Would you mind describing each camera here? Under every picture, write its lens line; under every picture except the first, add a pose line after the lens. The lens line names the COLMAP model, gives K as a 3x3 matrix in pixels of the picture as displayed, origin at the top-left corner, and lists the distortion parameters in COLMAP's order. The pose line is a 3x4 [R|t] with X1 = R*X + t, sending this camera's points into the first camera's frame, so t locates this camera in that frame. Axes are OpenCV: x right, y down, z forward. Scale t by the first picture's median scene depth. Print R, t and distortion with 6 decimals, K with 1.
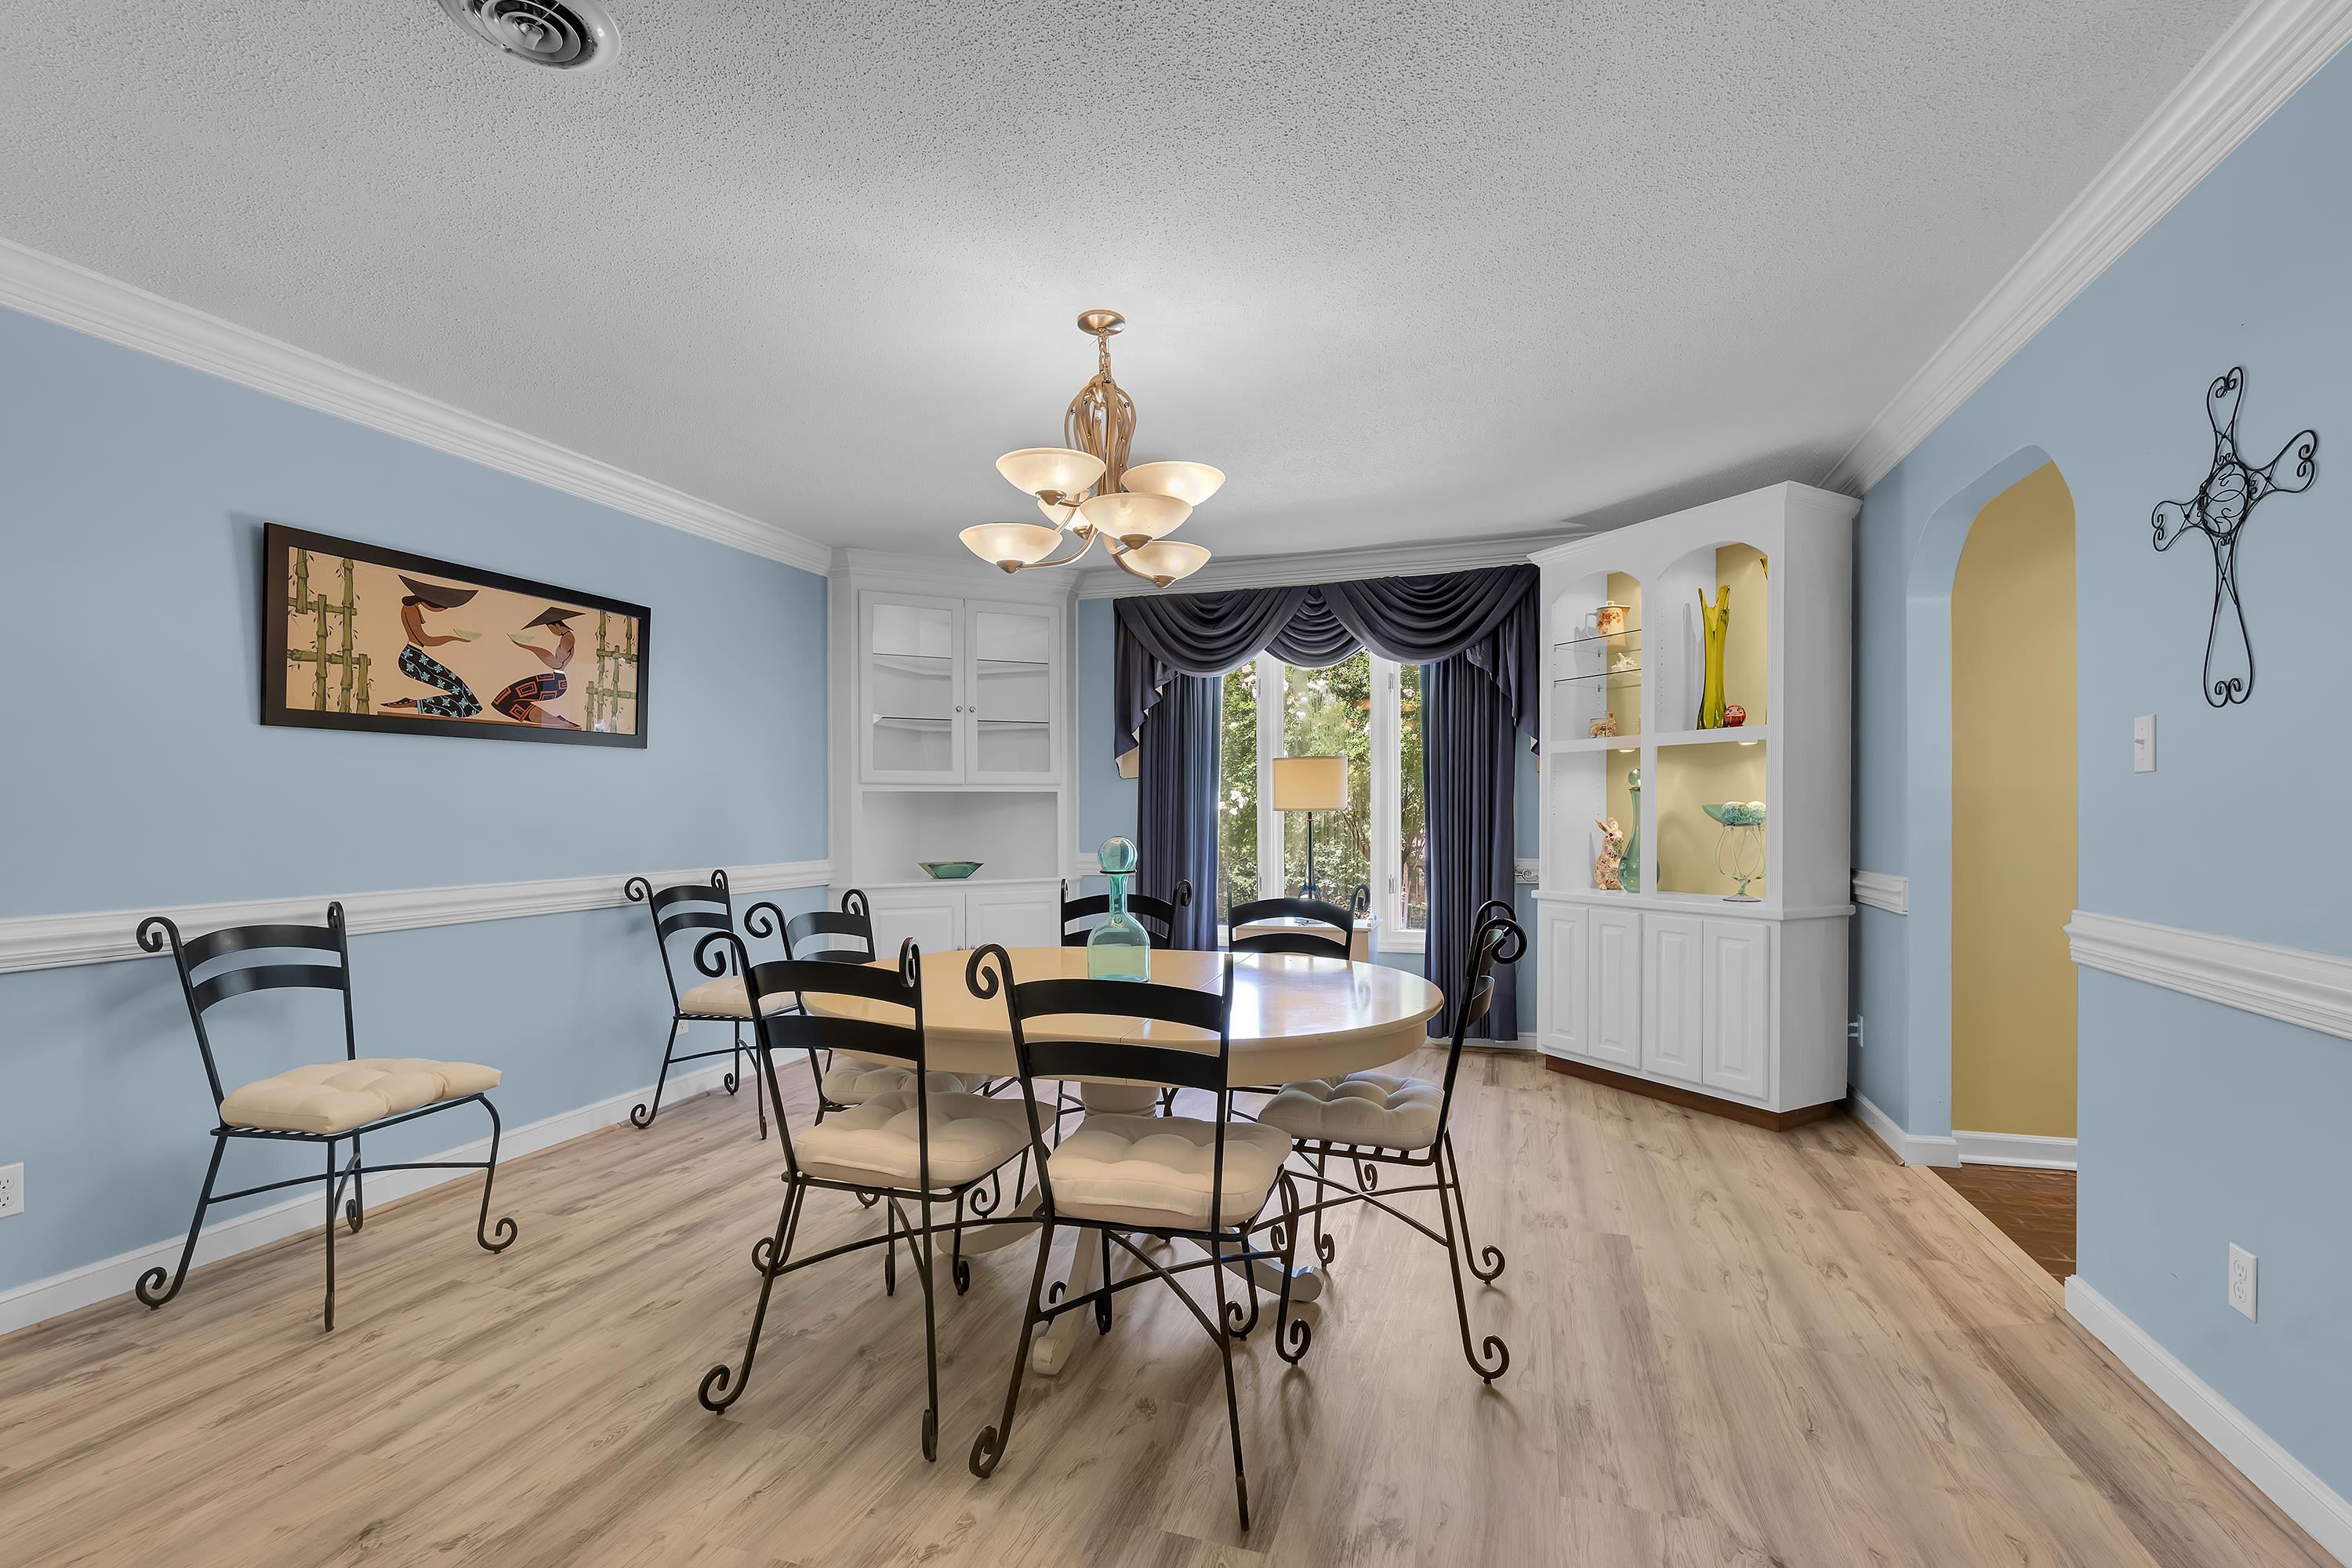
lens RADIAL K [[1059.2, 0, 1184.2], [0, 1059.2, 793.8], [0, 0, 1]] dist [0.001007, -0.002399]
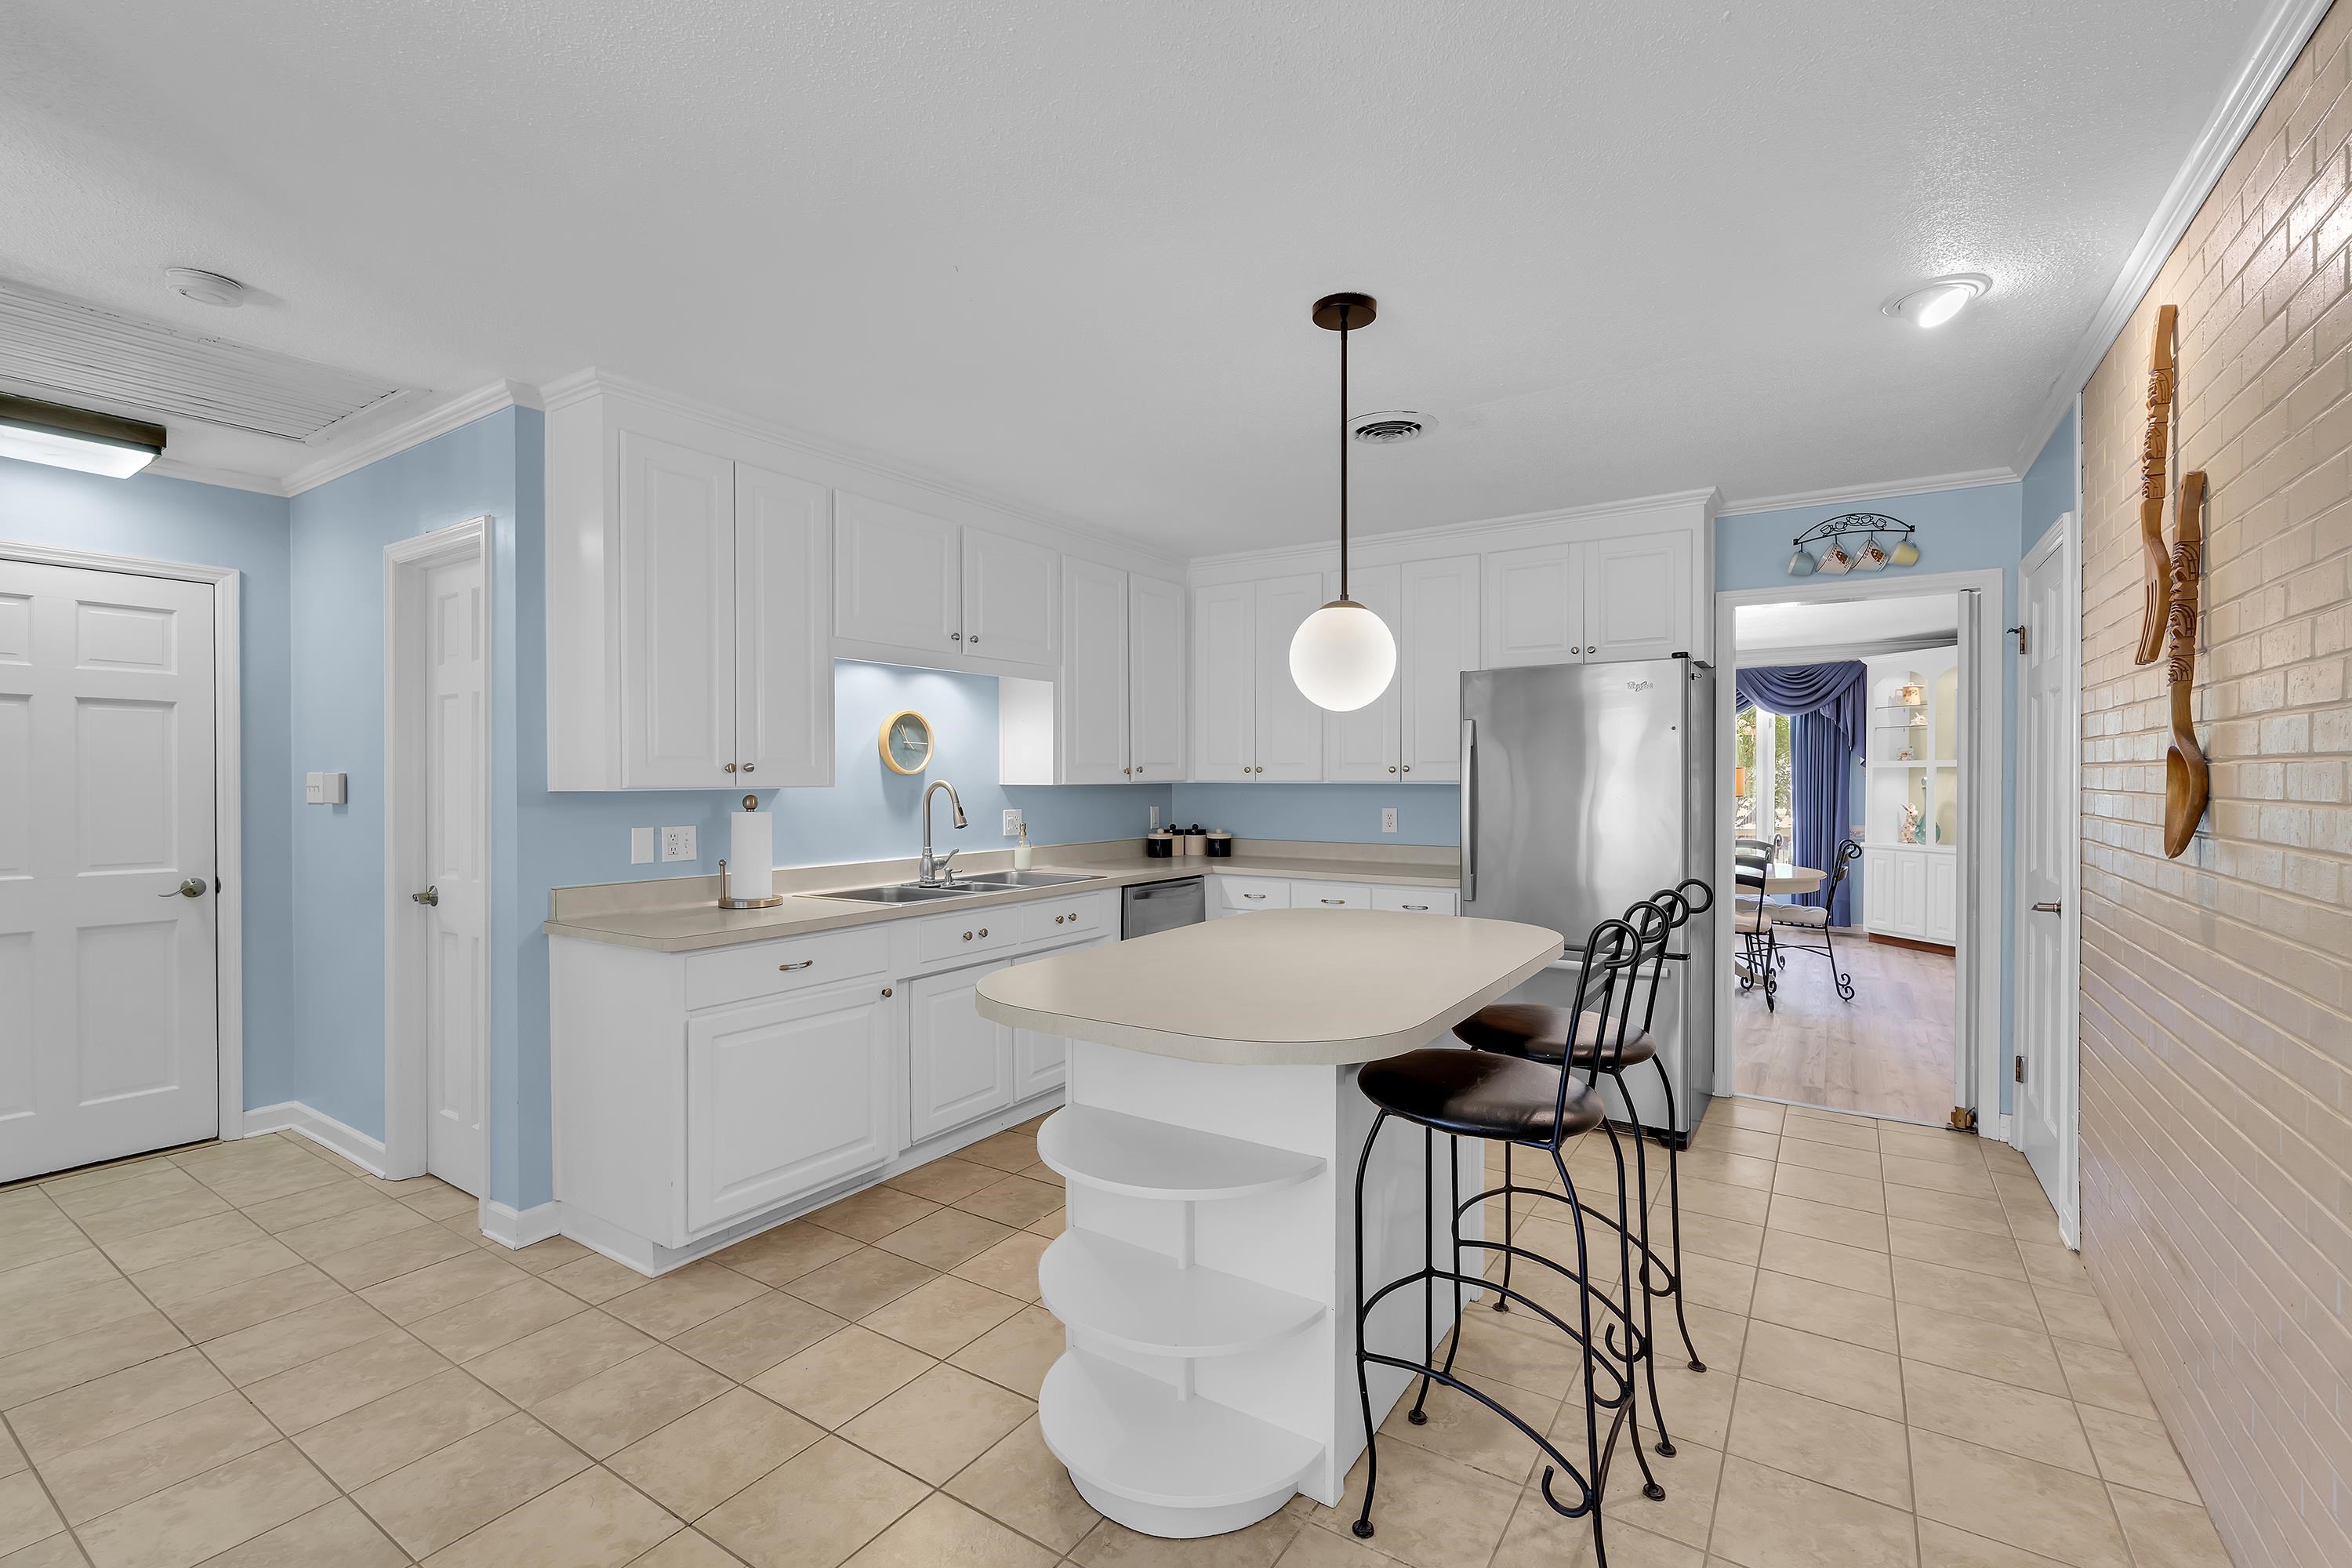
lens RADIAL K [[1059.2, 0, 1187.5], [0, 1059.2, 788.8], [0, 0, 1]] dist [0.001007, -0.002399]
pose [[0.971268, -0.000667, -0.237989, -0.362321], [0.005227, 0.999815, 0.018534, -0.042072], [0.237933, -0.019245, 0.971091, -1.039690]]
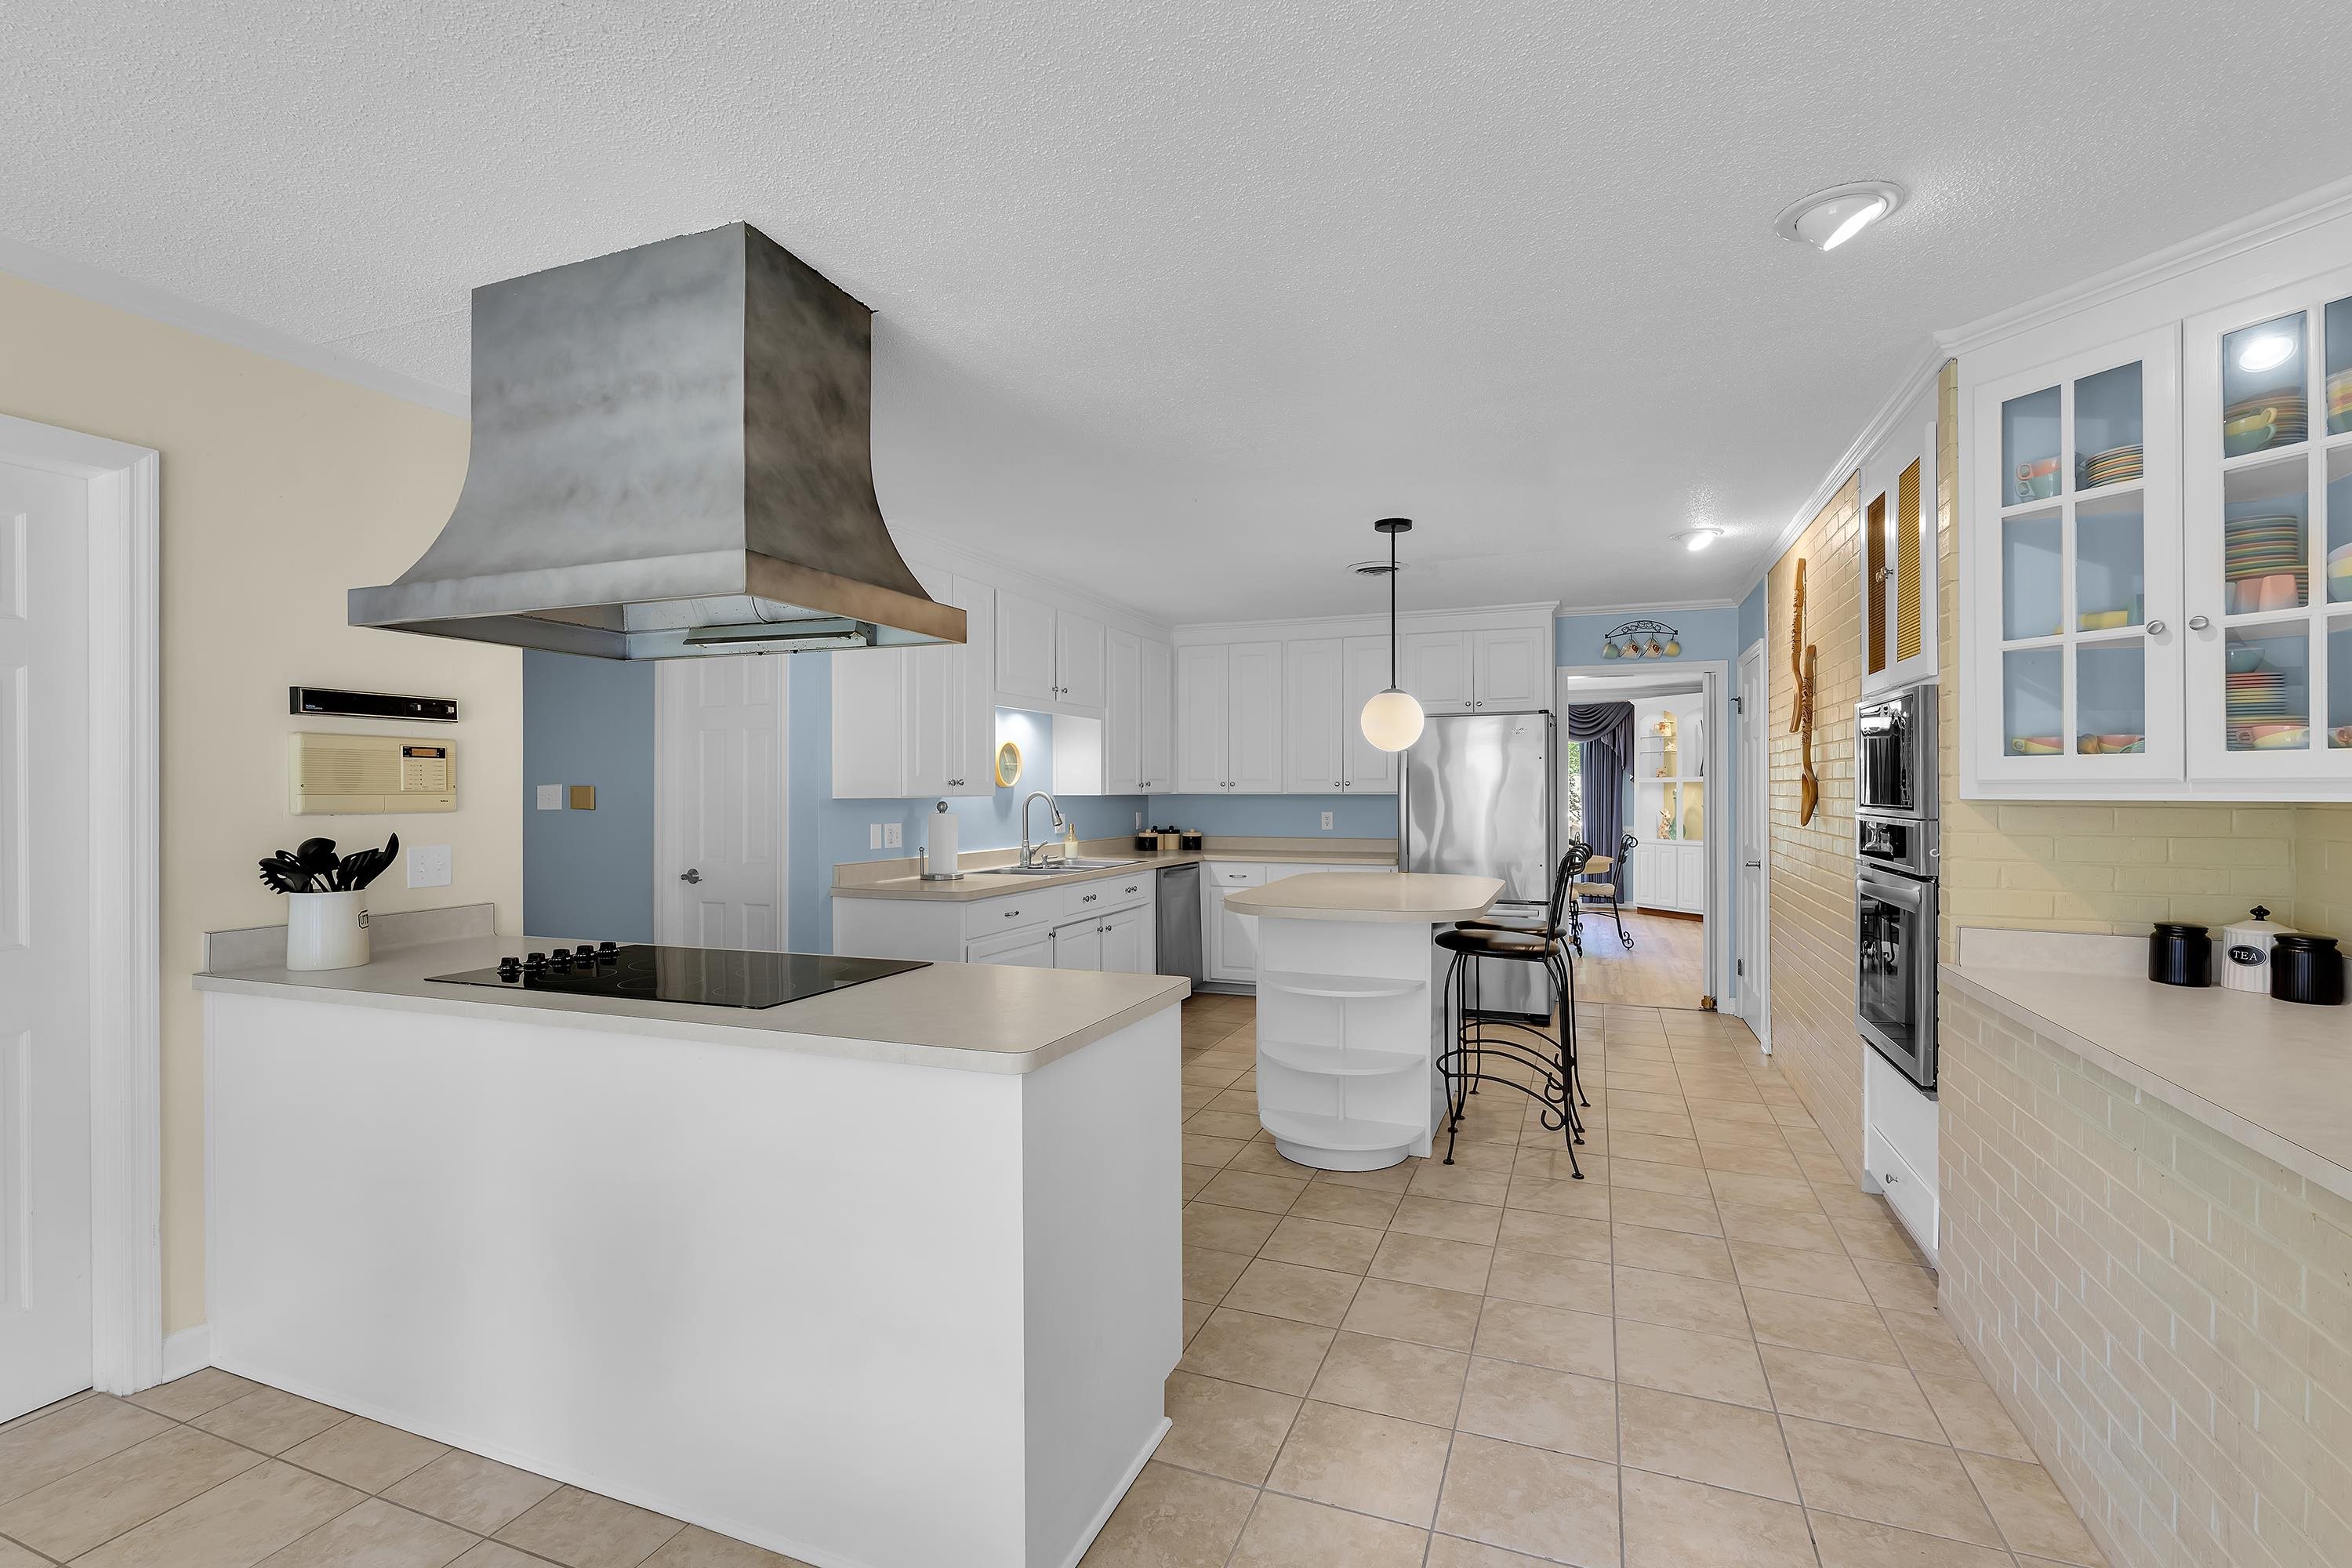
lens RADIAL K [[1059.2, 0, 1156.3], [0, 1059.2, 789.6], [0, 0, 1]] dist [0.001007, -0.002399]
pose [[0.997049, -0.003676, -0.076676, -0.563005], [0.004225, 0.999967, 0.006990, -0.044224], [0.076648, -0.007293, 0.997032, -1.482169]]
